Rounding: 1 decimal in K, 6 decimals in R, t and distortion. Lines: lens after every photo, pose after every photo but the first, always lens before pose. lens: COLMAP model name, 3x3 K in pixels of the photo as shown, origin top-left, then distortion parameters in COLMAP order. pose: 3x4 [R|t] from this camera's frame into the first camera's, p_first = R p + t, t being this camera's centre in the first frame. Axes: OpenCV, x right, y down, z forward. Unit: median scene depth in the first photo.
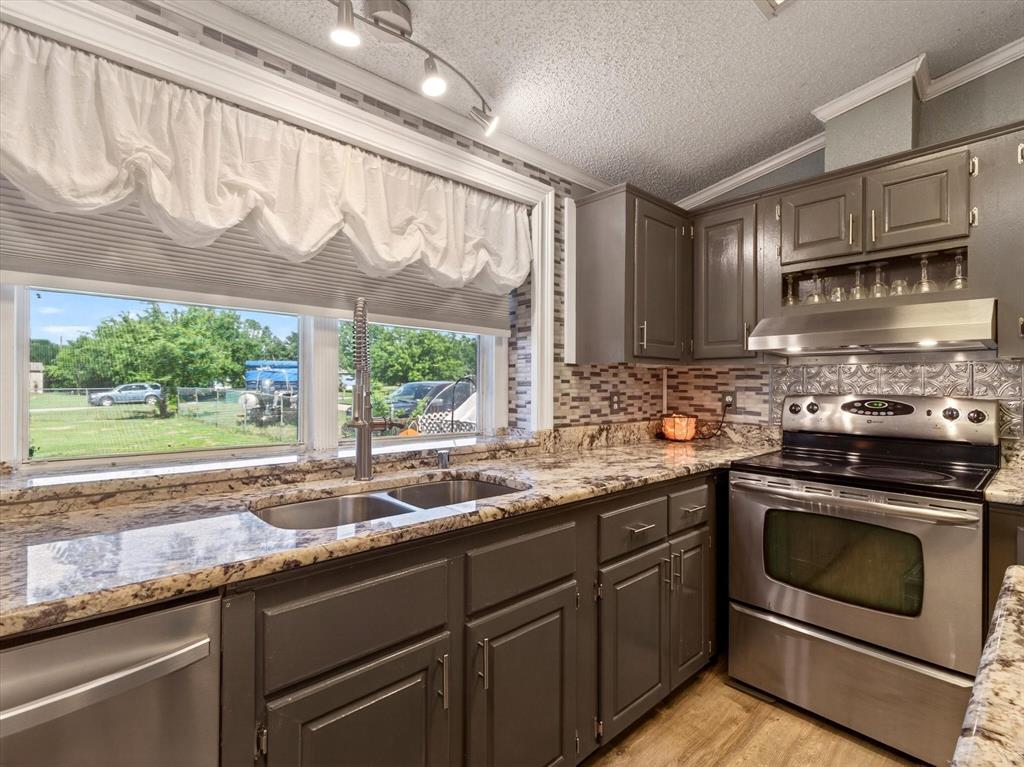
lens RADIAL K [[494.5, 0, 512.0], [0, 494.5, 383.5], [0, 0, 1]] dist [0.003846, -0.000525]
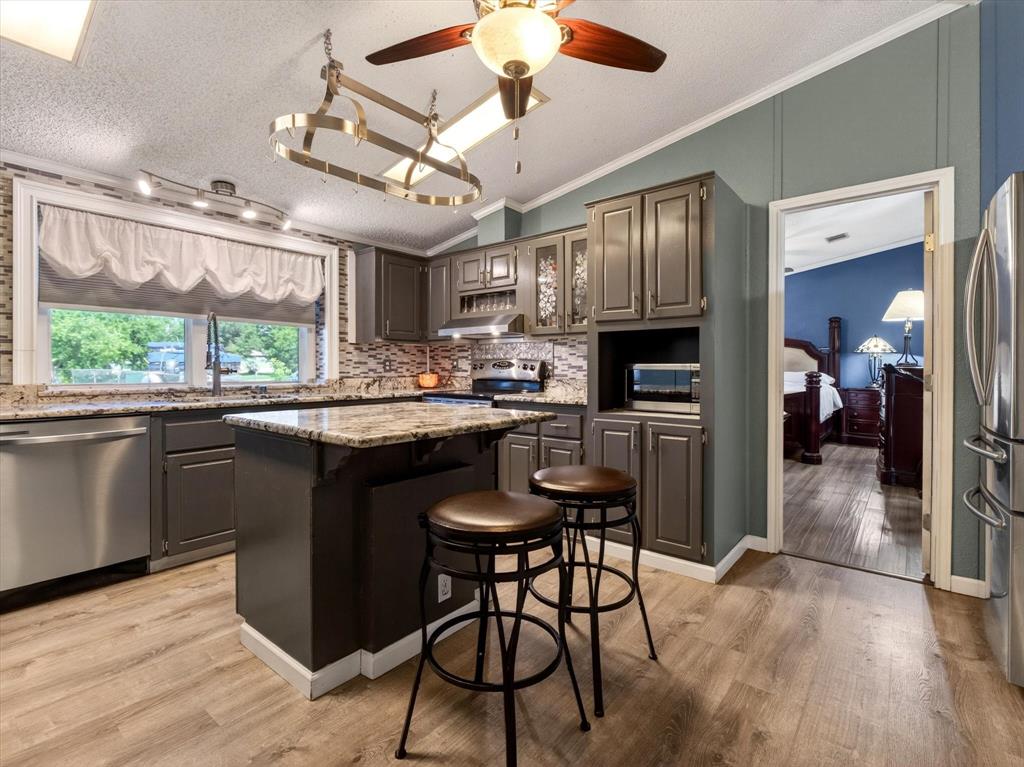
lens RADIAL K [[488.1, 0, 514.6], [0, 488.1, 370.2], [0, 0, 1]] dist [-0.002224, -0.000369]
pose [[0.988371, -0.006713, 0.151911, 0.483886], [0.005261, 0.999937, 0.009957, 0.049455], [-0.151968, -0.009042, 0.988344, -0.945797]]
